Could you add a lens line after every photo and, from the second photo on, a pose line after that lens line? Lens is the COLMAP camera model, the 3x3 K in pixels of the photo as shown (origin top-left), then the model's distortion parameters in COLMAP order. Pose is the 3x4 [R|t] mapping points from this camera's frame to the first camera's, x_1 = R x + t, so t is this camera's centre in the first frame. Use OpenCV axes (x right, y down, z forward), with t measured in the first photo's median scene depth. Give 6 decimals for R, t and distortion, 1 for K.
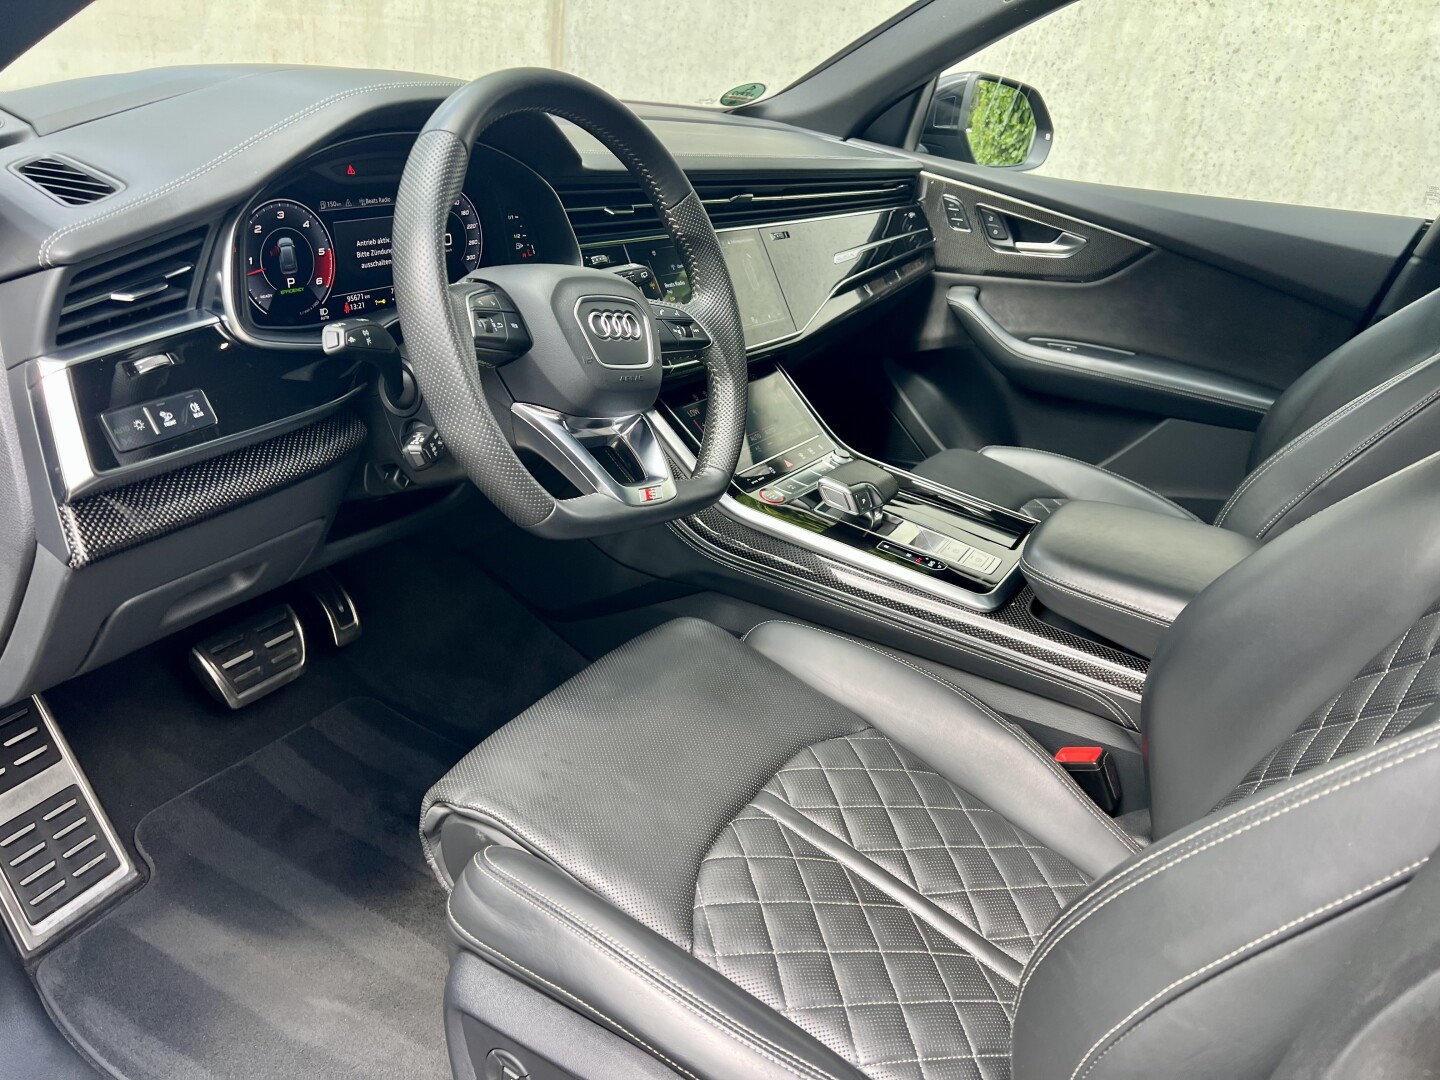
lens RADIAL K [[1118.5, 0, 720.0], [0, 1118.5, 540.0], [0, 0, 1]] dist [0.033411, 0.001039]
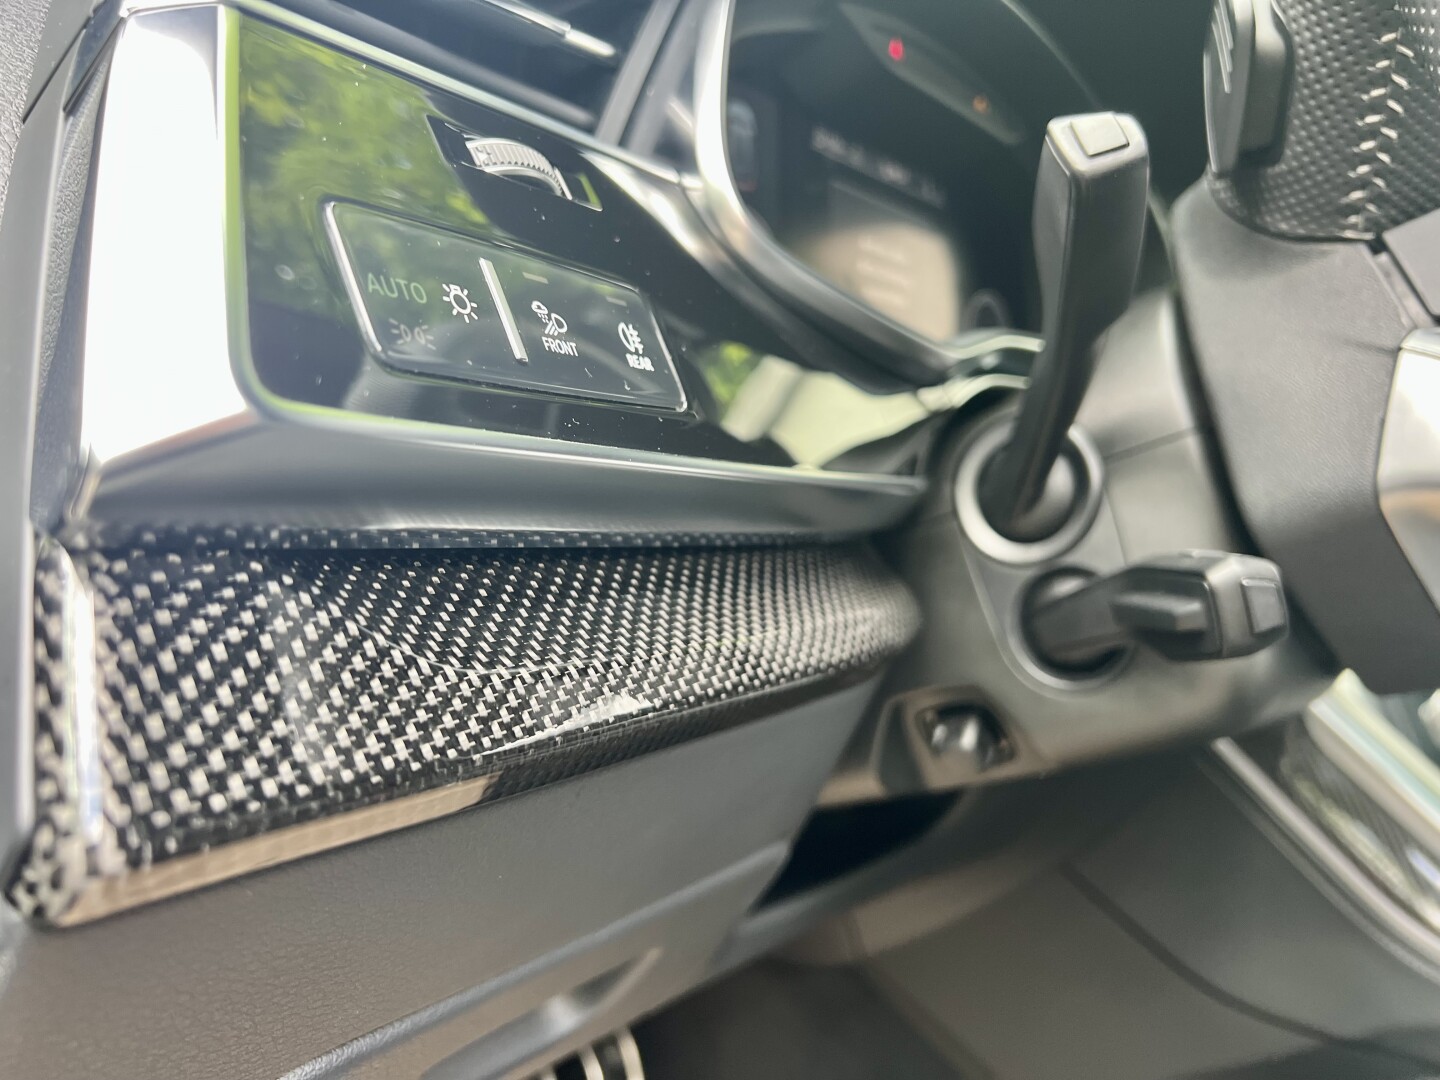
lens RADIAL K [[1118.5, 0, 720.0], [0, 1118.5, 540.0], [0, 0, 1]] dist [0.033411, 0.001039]
pose [[0.990042, -0.000231, -0.140772, -0.429914], [-0.049001, 0.936896, -0.346158, 0.025298], [0.131969, 0.349609, 0.927555, 0.810600]]
